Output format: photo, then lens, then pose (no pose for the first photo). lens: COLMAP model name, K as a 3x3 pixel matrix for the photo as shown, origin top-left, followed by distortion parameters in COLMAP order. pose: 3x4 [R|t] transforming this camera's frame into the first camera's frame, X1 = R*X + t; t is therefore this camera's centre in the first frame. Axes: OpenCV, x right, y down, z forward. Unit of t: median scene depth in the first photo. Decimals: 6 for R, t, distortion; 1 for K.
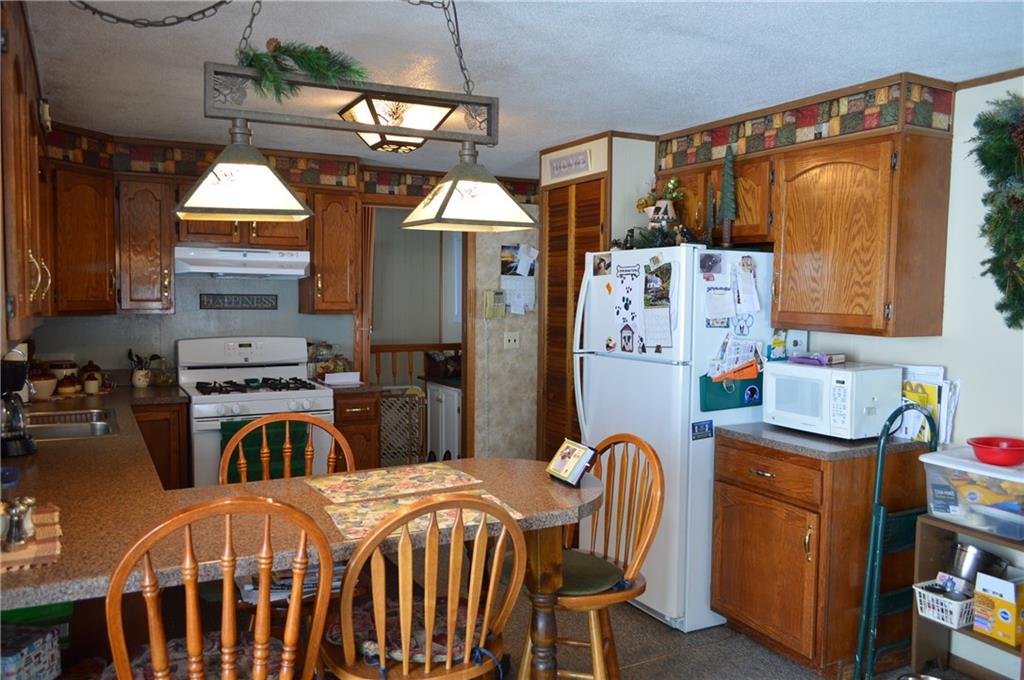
lens RADIAL K [[805.8, 0, 509.7], [0, 805.8, 341.1], [0, 0, 1]] dist [-0.001508, 0.003526]
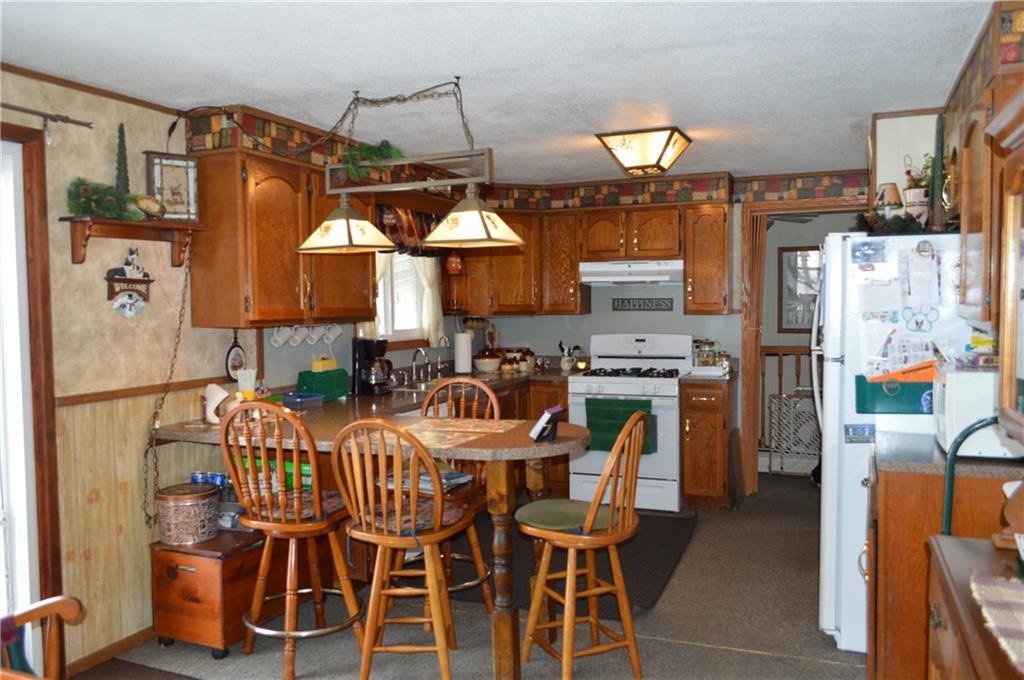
lens RADIAL K [[805.8, 0, 509.2], [0, 805.8, 339.4], [0, 0, 1]] dist [-0.001508, 0.003526]
pose [[0.644892, 0.017737, -0.764068, 0.501584], [-0.028768, 0.999586, -0.001076, 0.011436], [0.763732, 0.022675, 0.645135, 0.073025]]
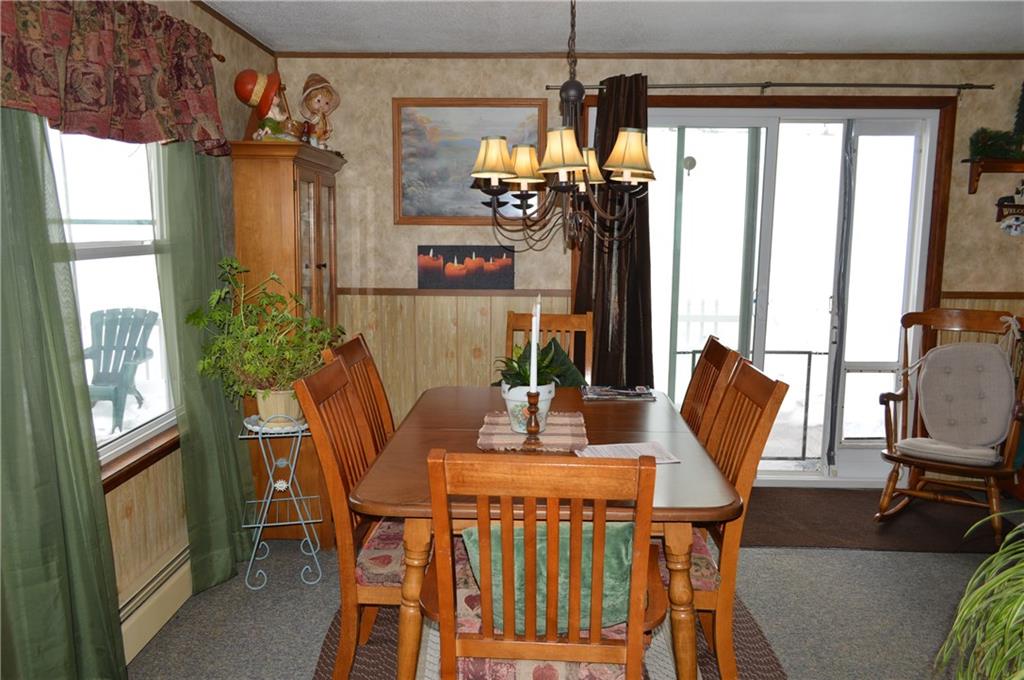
lens RADIAL K [[805.8, 0, 512.3], [0, 805.8, 340.7], [0, 0, 1]] dist [-0.001508, 0.003526]
pose [[-0.490956, 0.114187, -0.863669, 0.655597], [-0.067405, 0.983422, 0.168336, 0.006775], [0.868573, 0.140861, -0.475120, 0.155493]]
